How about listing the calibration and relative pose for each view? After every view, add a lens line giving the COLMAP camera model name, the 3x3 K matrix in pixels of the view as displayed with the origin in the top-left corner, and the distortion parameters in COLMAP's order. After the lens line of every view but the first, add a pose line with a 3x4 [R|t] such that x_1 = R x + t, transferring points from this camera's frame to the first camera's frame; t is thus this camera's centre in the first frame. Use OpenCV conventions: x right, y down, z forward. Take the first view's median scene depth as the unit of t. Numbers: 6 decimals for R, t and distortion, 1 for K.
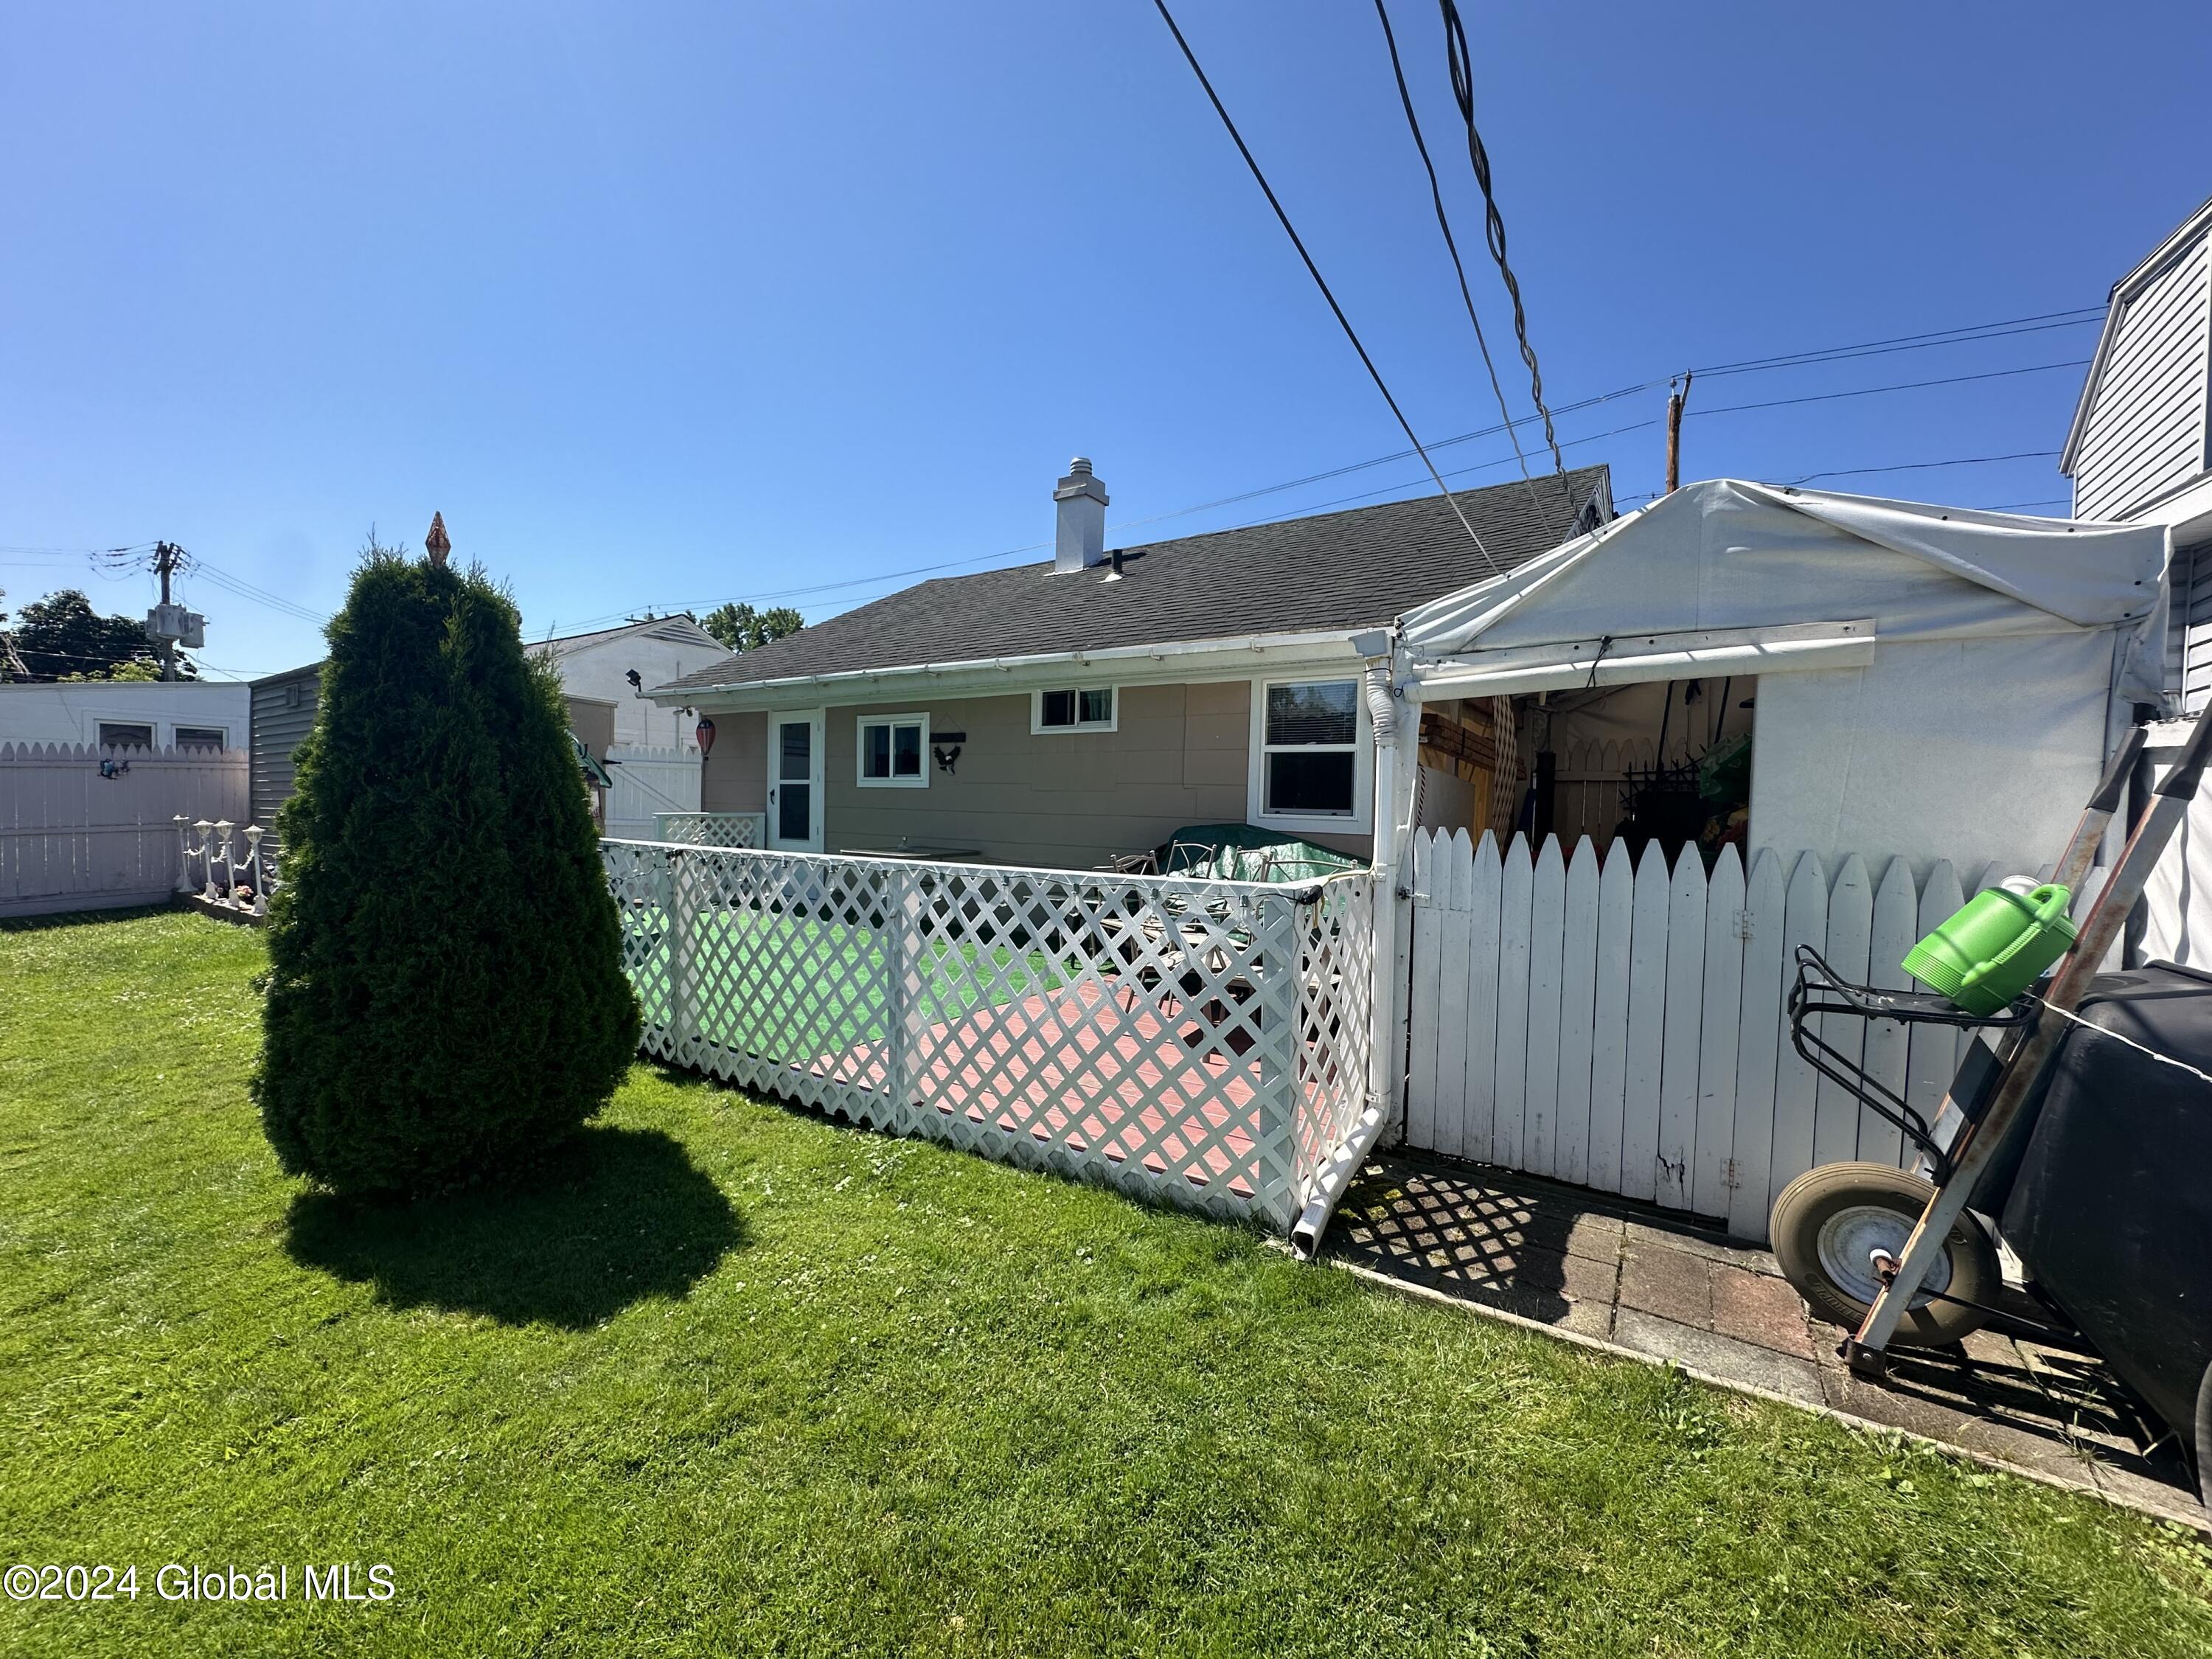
lens RADIAL K [[884.1, 0, 1105.2], [0, 884.1, 829.6], [0, 0, 1]] dist [-0.007801, 0.001975]
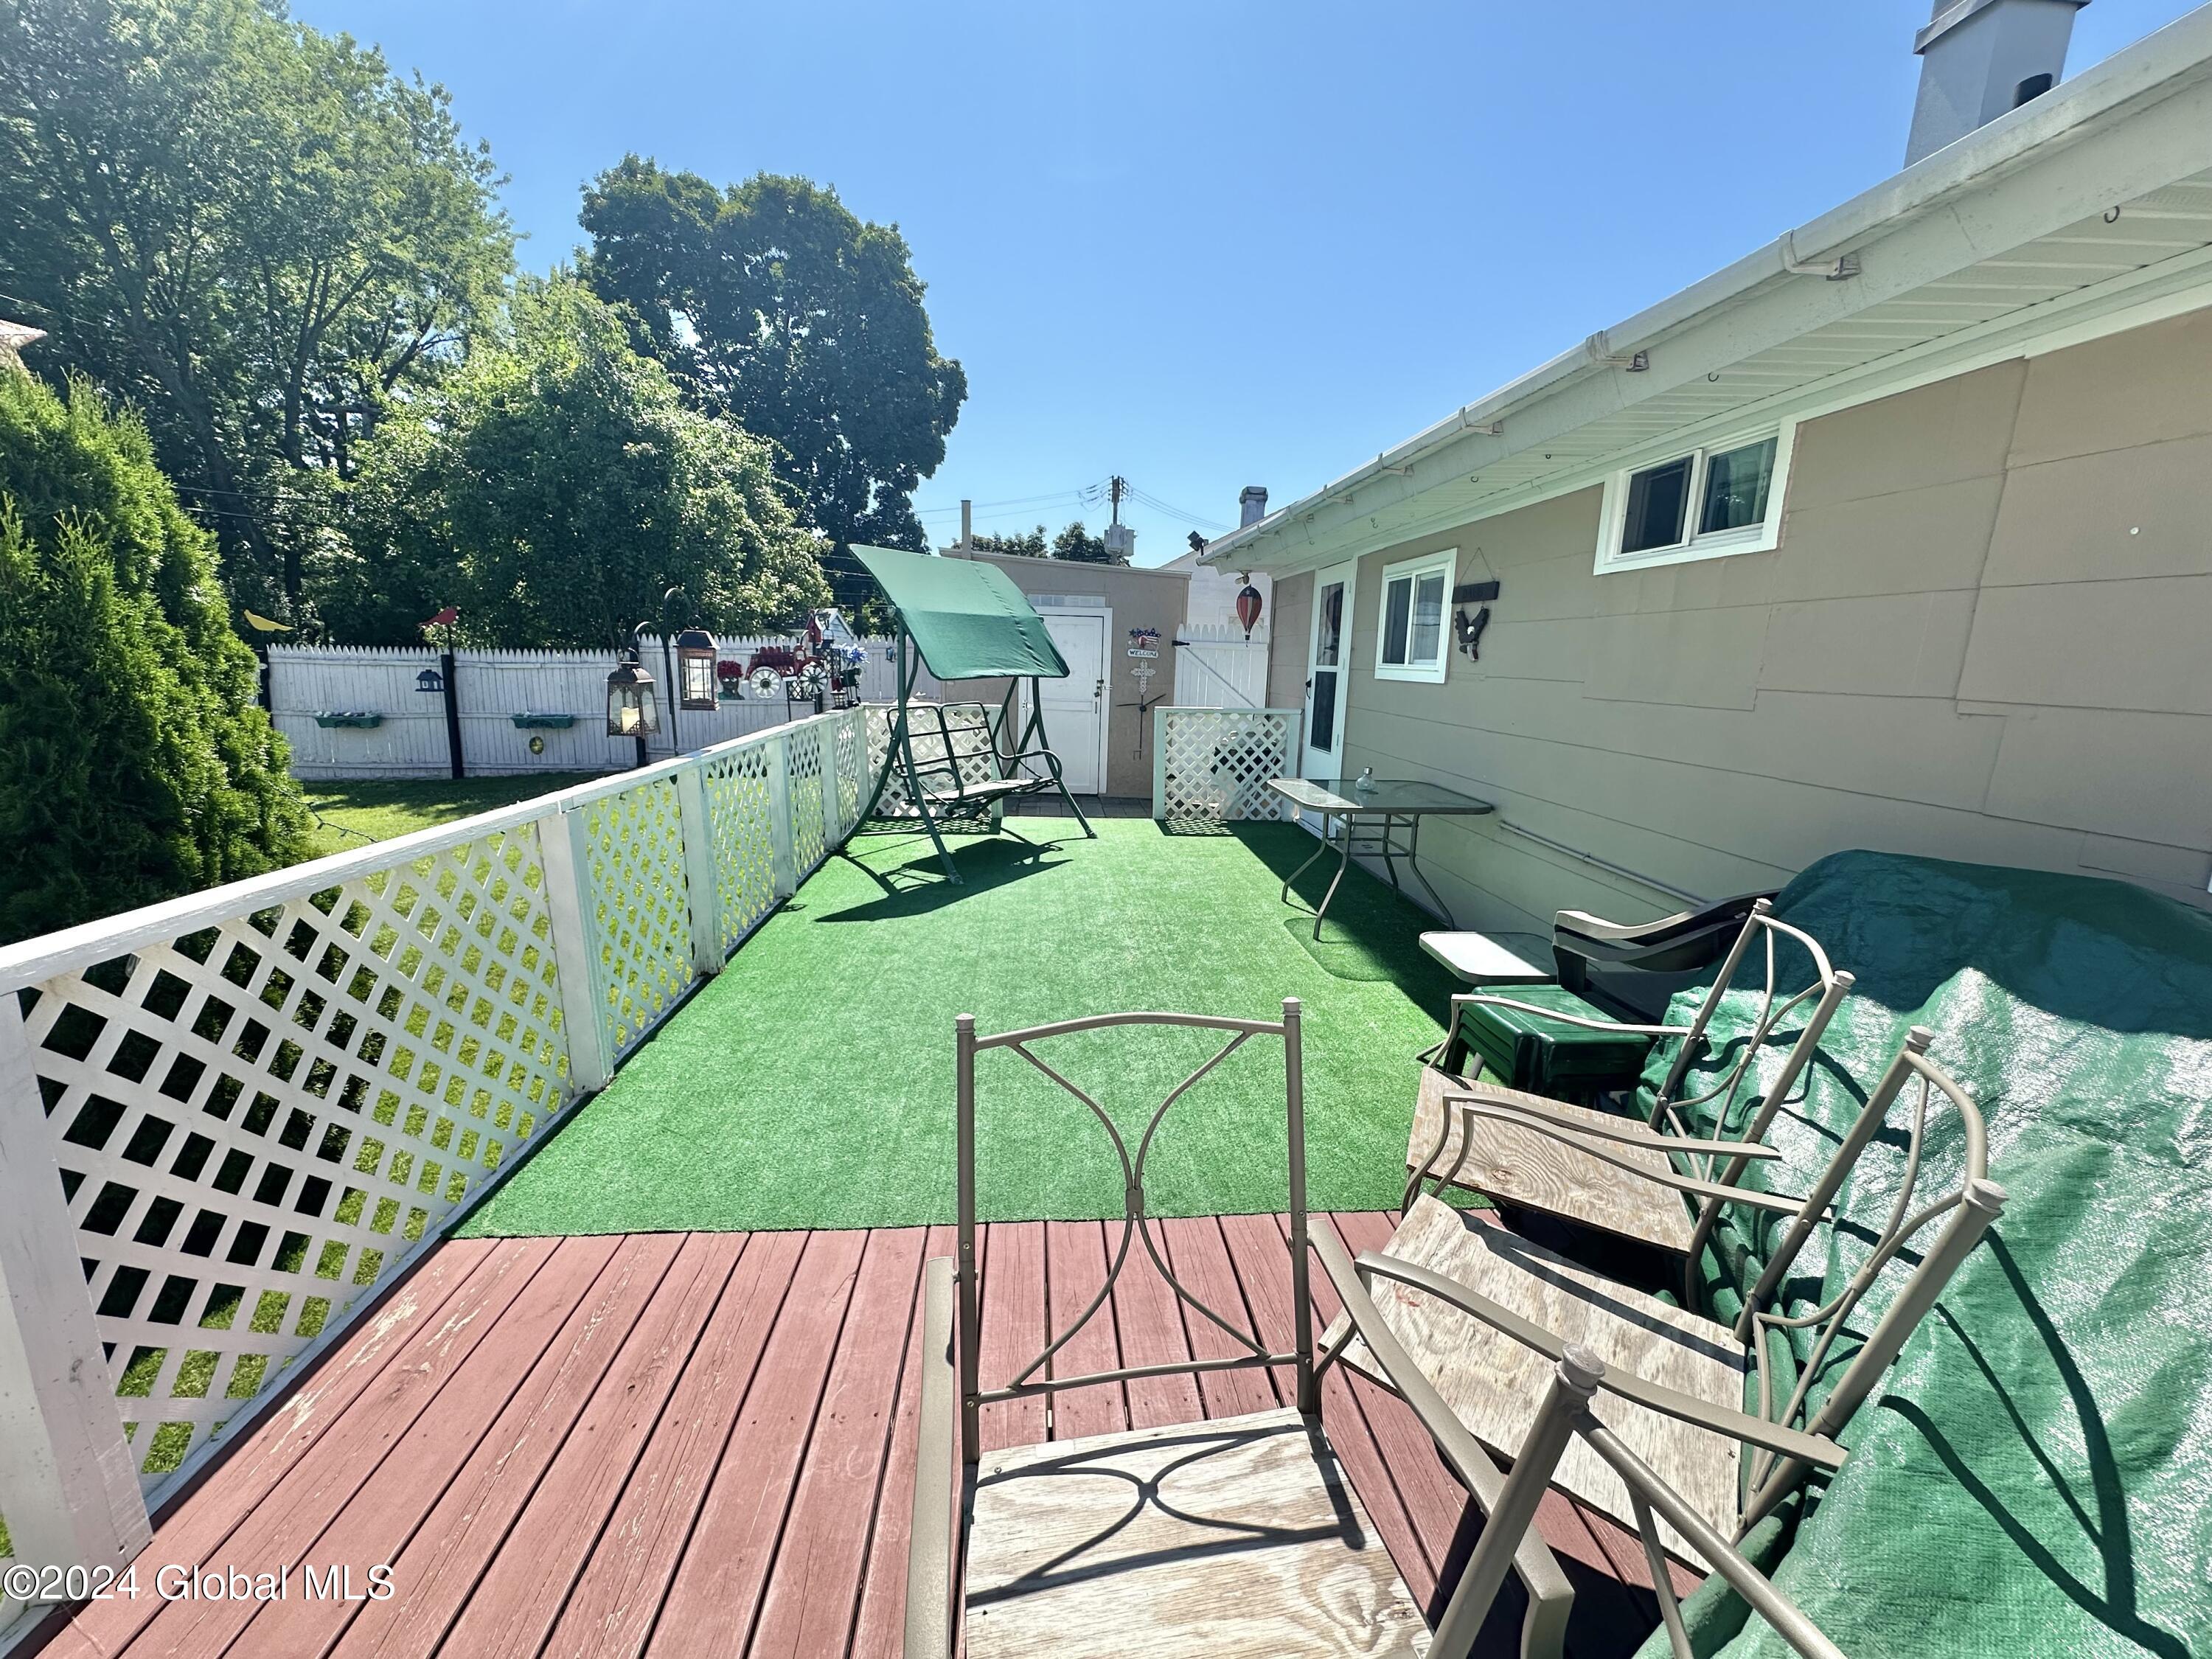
lens RADIAL K [[877.7, 0, 1103.4], [0, 877.7, 834.1], [0, 0, 1]] dist [-0.003656, -0.000450]
pose [[0.619534, 0.152959, -0.769923, 0.132157], [-0.038383, 0.985561, 0.164914, -0.039316], [0.784031, -0.072617, 0.616460, 0.504017]]
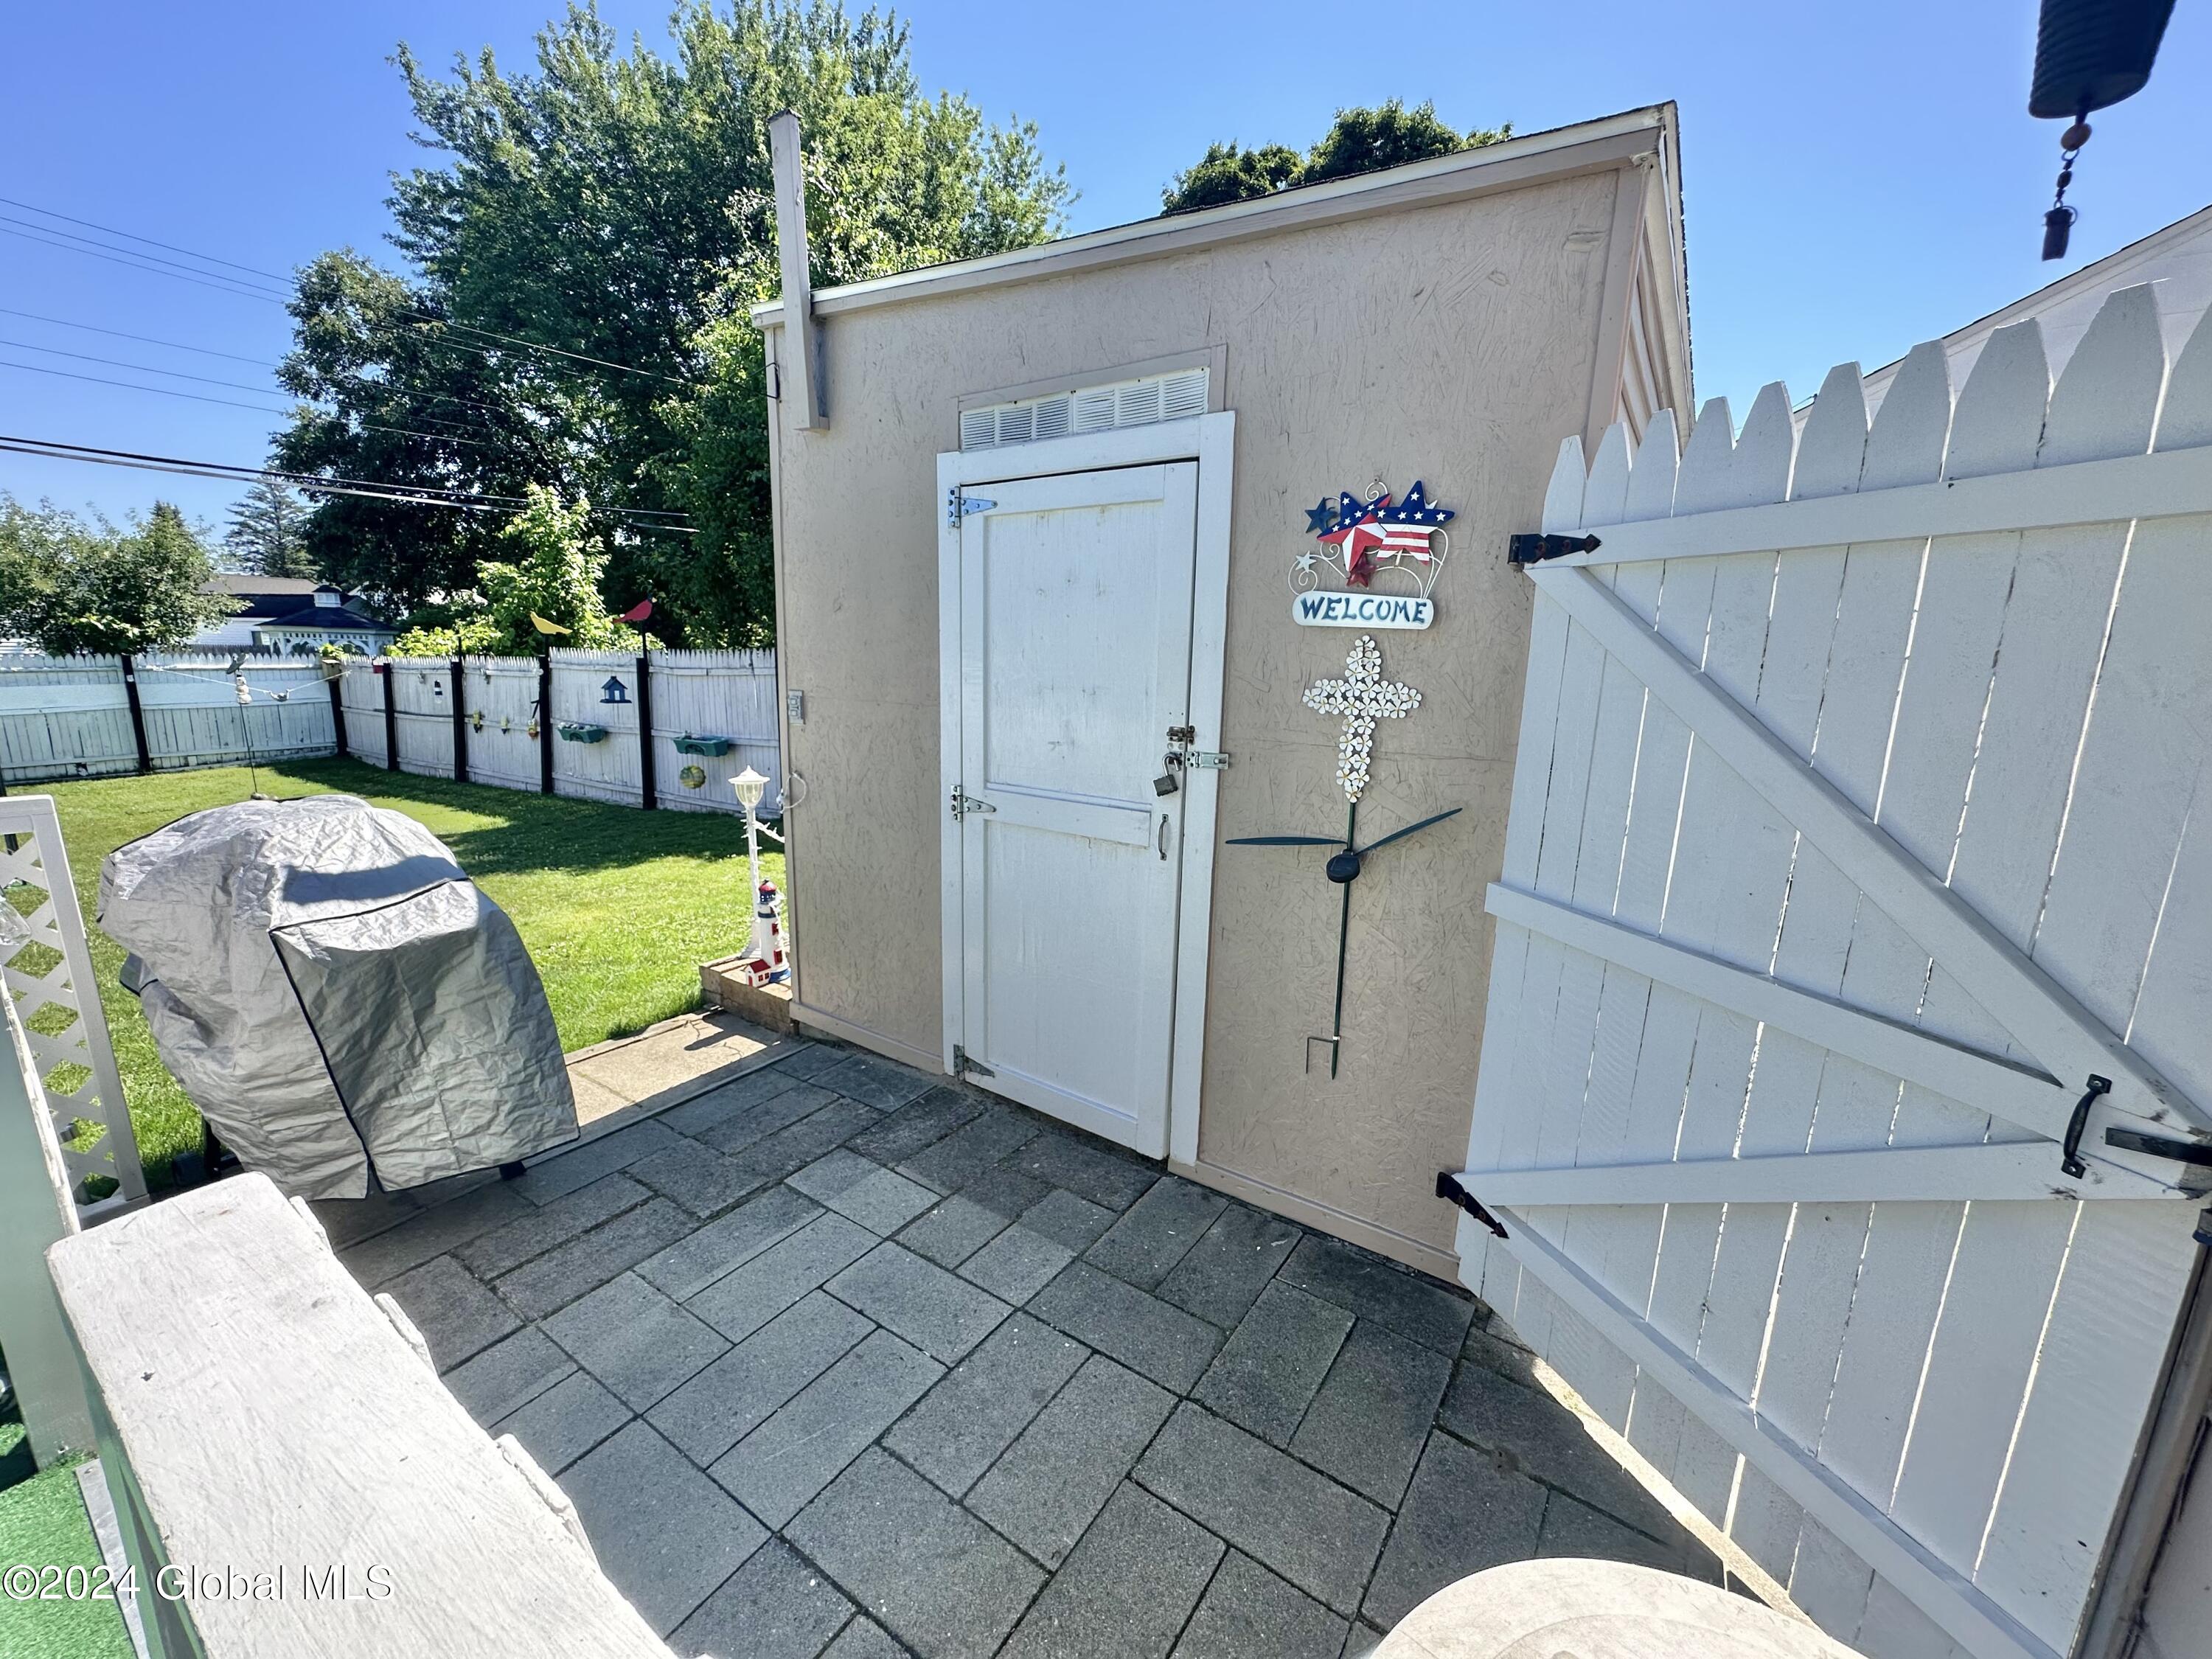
lens RADIAL K [[884.1, 0, 1105.2], [0, 884.1, 829.6], [0, 0, 1]] dist [-0.007801, 0.001975]
pose [[0.005098, 0.177151, -0.984170, -0.494117], [-0.050372, 0.982979, 0.176676, -0.064364], [0.998718, 0.048674, 0.013934, 1.185872]]
